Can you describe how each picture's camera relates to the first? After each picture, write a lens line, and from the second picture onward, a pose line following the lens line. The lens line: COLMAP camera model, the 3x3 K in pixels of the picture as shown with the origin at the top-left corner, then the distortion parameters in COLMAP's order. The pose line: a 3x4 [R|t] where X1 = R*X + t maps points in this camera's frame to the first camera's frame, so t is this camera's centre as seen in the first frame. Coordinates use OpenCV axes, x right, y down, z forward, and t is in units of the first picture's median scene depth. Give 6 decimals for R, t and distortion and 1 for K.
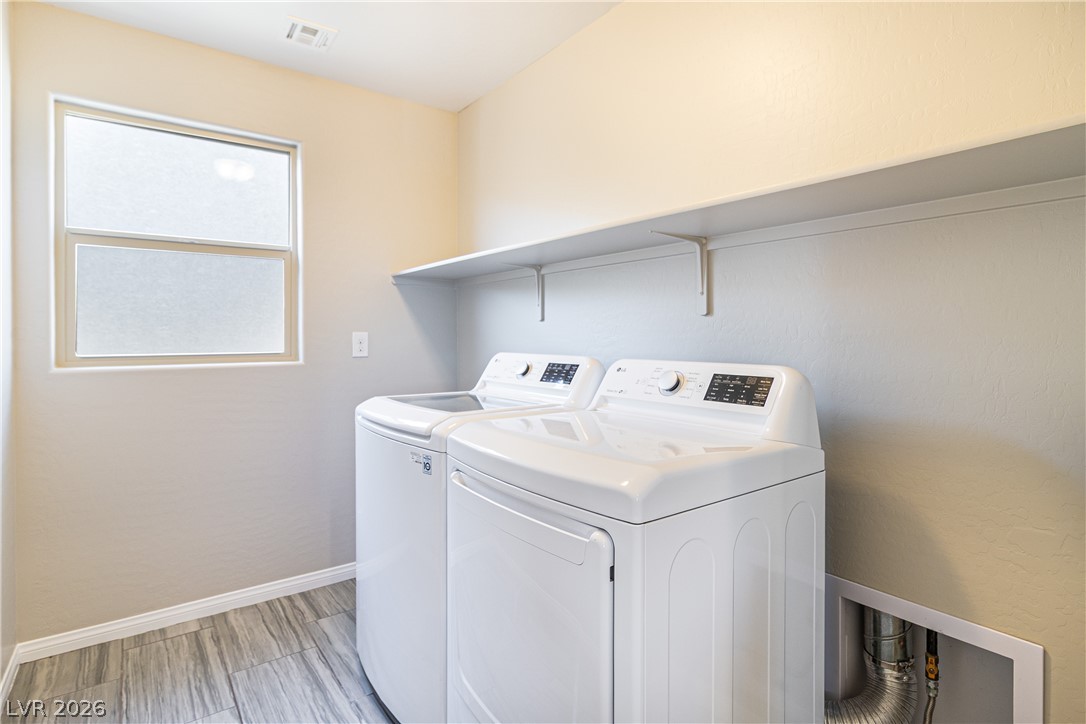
lens RADIAL K [[548.7, 0, 538.5], [0, 548.7, 351.7], [0, 0, 1]] dist [-0.000131, -0.003856]
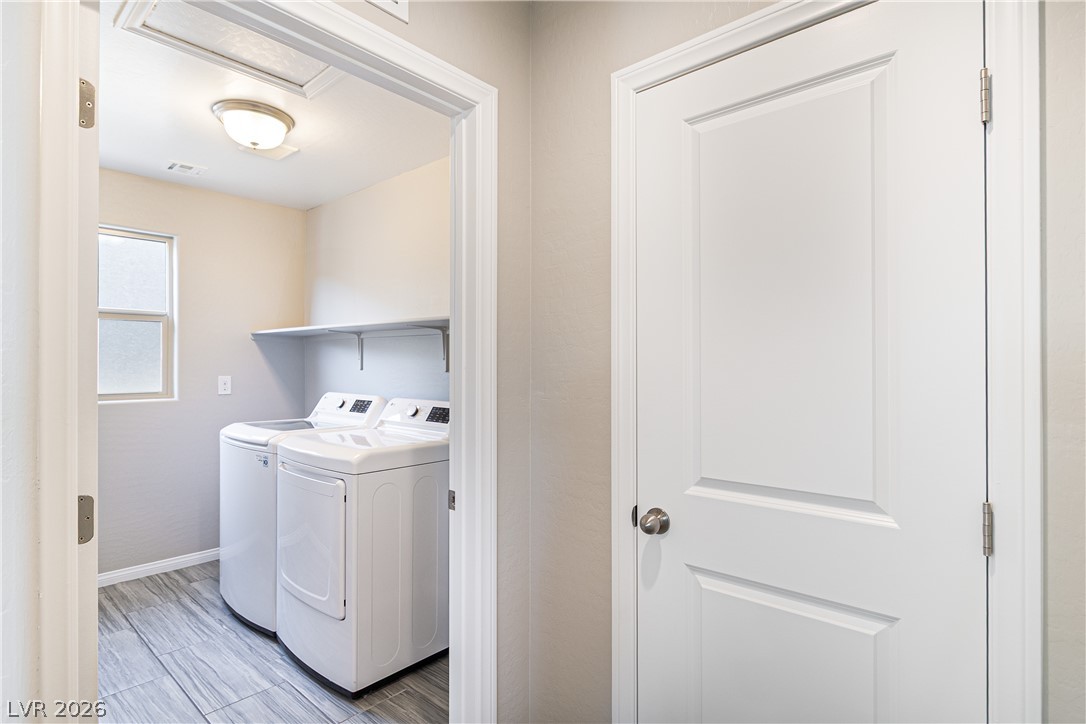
lens RADIAL K [[548.7, 0, 550.5], [0, 548.7, 372.8], [0, 0, 1]] dist [-0.000131, -0.003856]
pose [[0.976651, 0.002362, 0.214820, 0.208578], [-0.000310, 0.999954, -0.009585, -0.038291], [-0.214833, 0.009294, 0.976607, -0.608073]]
